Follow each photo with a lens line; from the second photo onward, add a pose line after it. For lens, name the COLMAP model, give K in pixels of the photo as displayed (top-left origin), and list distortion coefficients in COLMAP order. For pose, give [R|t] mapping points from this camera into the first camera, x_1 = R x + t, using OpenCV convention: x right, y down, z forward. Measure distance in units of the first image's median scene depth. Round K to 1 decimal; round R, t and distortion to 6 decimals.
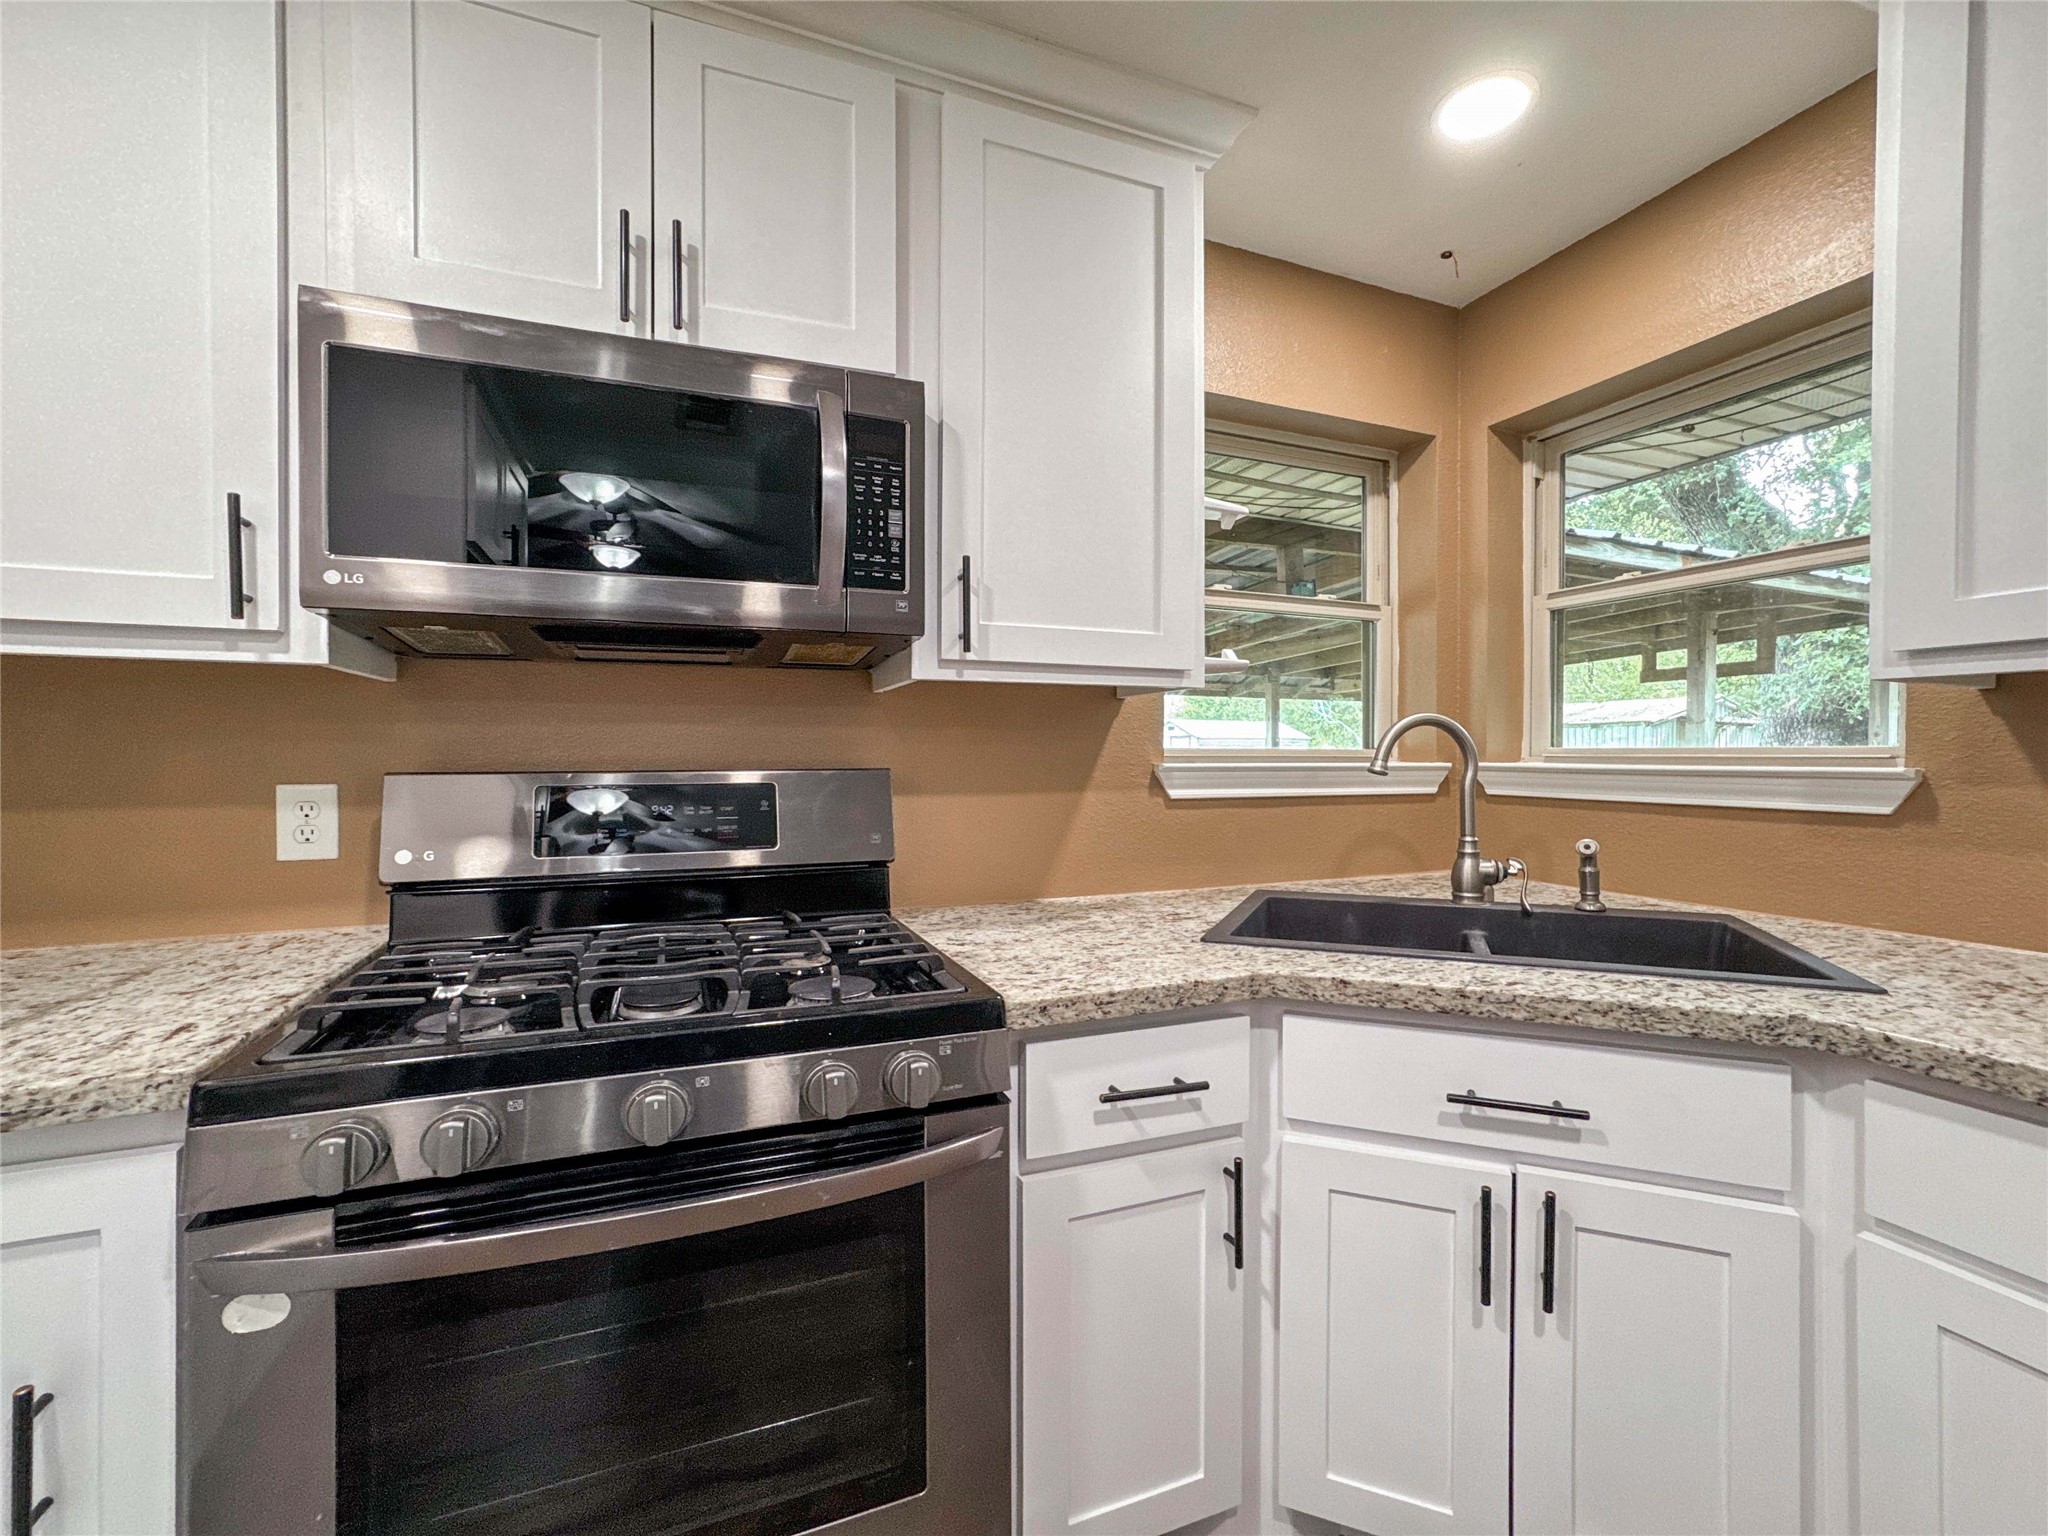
lens RADIAL K [[812.1, 0, 1060.6], [0, 812.1, 764.8], [0, 0, 1]] dist [-0.036219, 0.015723]
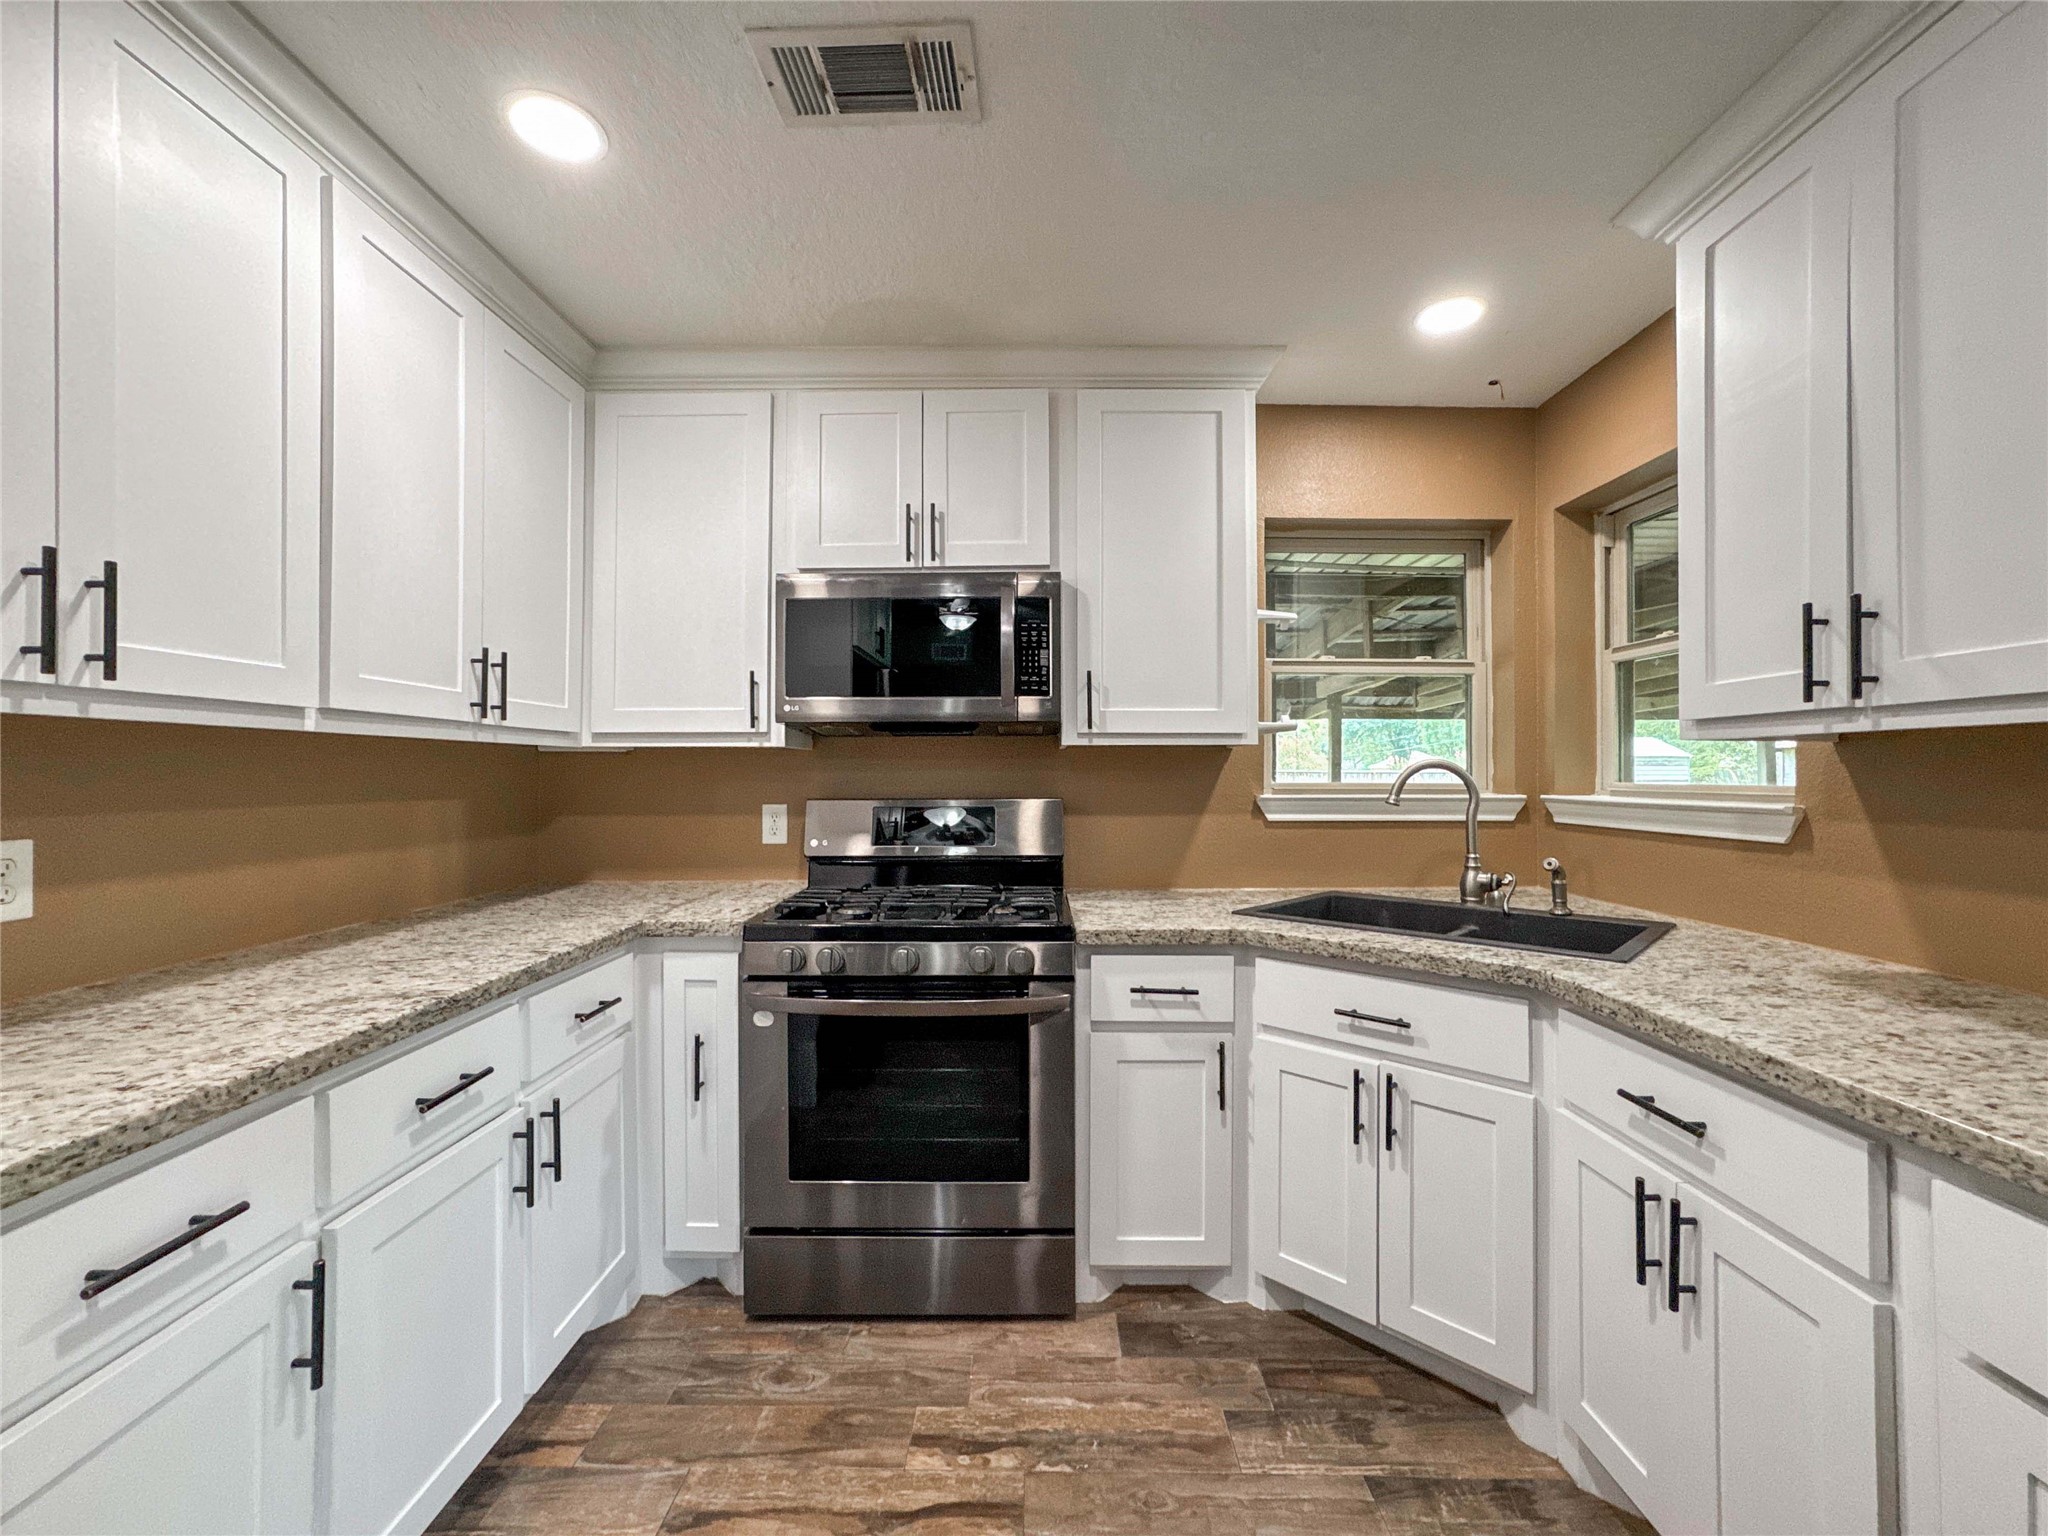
lens RADIAL K [[828.5, 0, 1041.1], [0, 828.5, 768.3], [0, 0, 1]] dist [-0.038296, 0.018372]
pose [[0.907626, -0.007392, -0.419714, 0.534414], [-0.000832, 0.999811, -0.019407, -0.027500], [0.419778, 0.017963, 0.907449, -0.608324]]
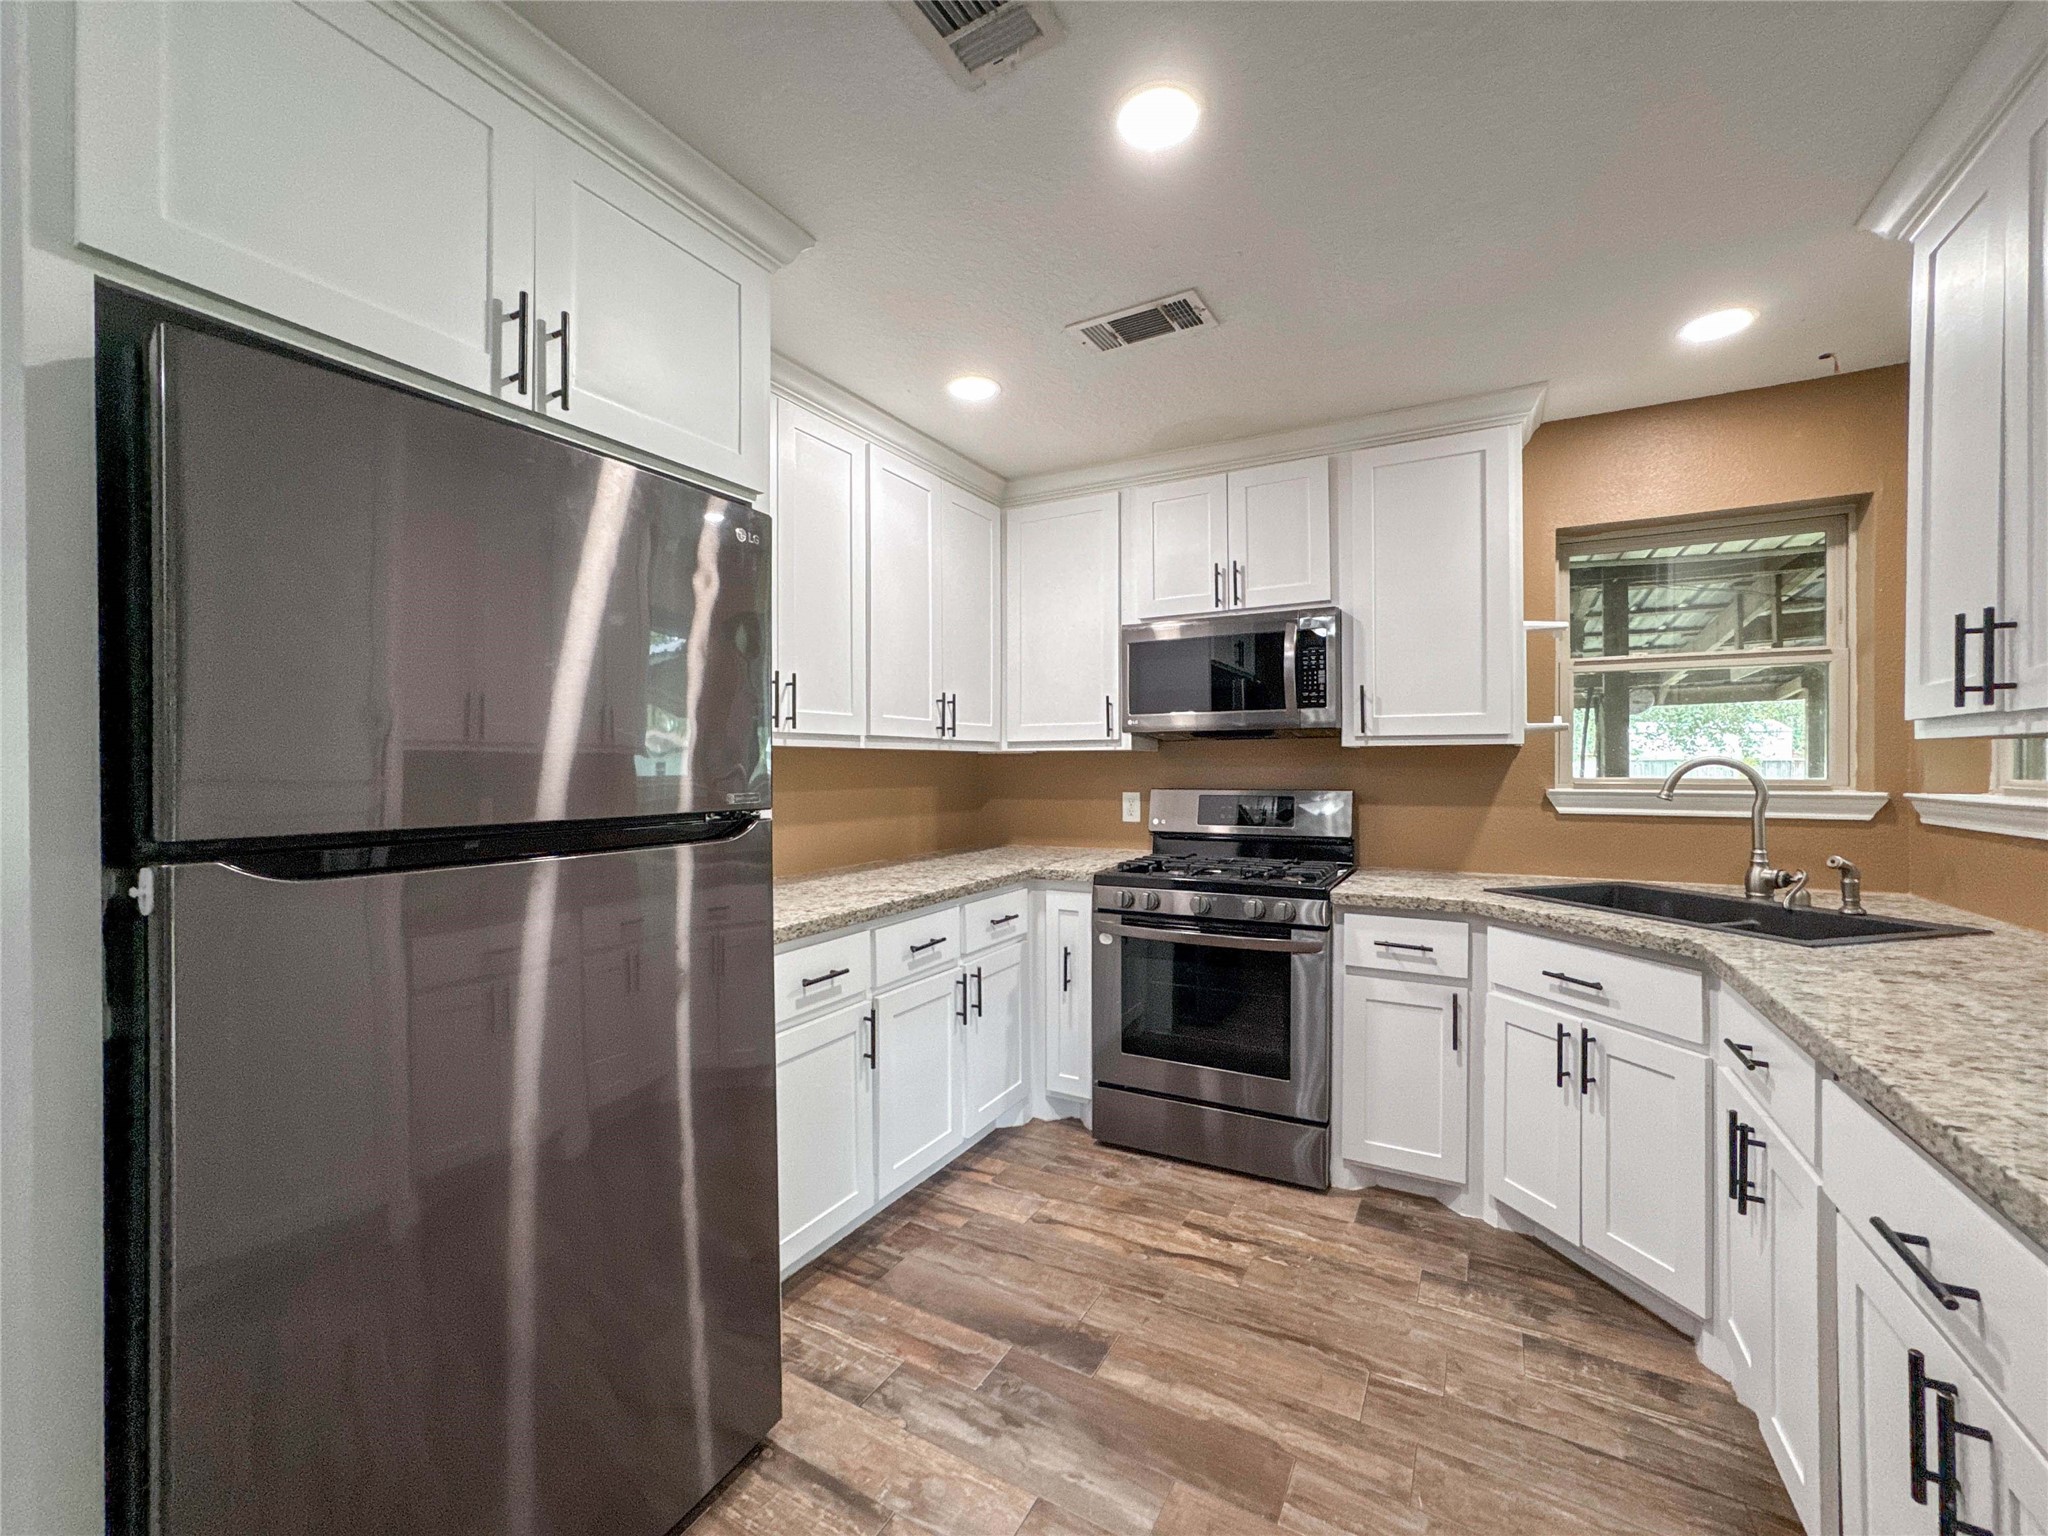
lens RADIAL K [[828.5, 0, 1041.1], [0, 828.5, 768.3], [0, 0, 1]] dist [-0.038296, 0.018372]
pose [[0.598693, -0.003058, -0.800973, 1.104777], [-0.004205, 0.999967, -0.006960, -0.036117], [0.800968, 0.007535, 0.598660, -0.909456]]
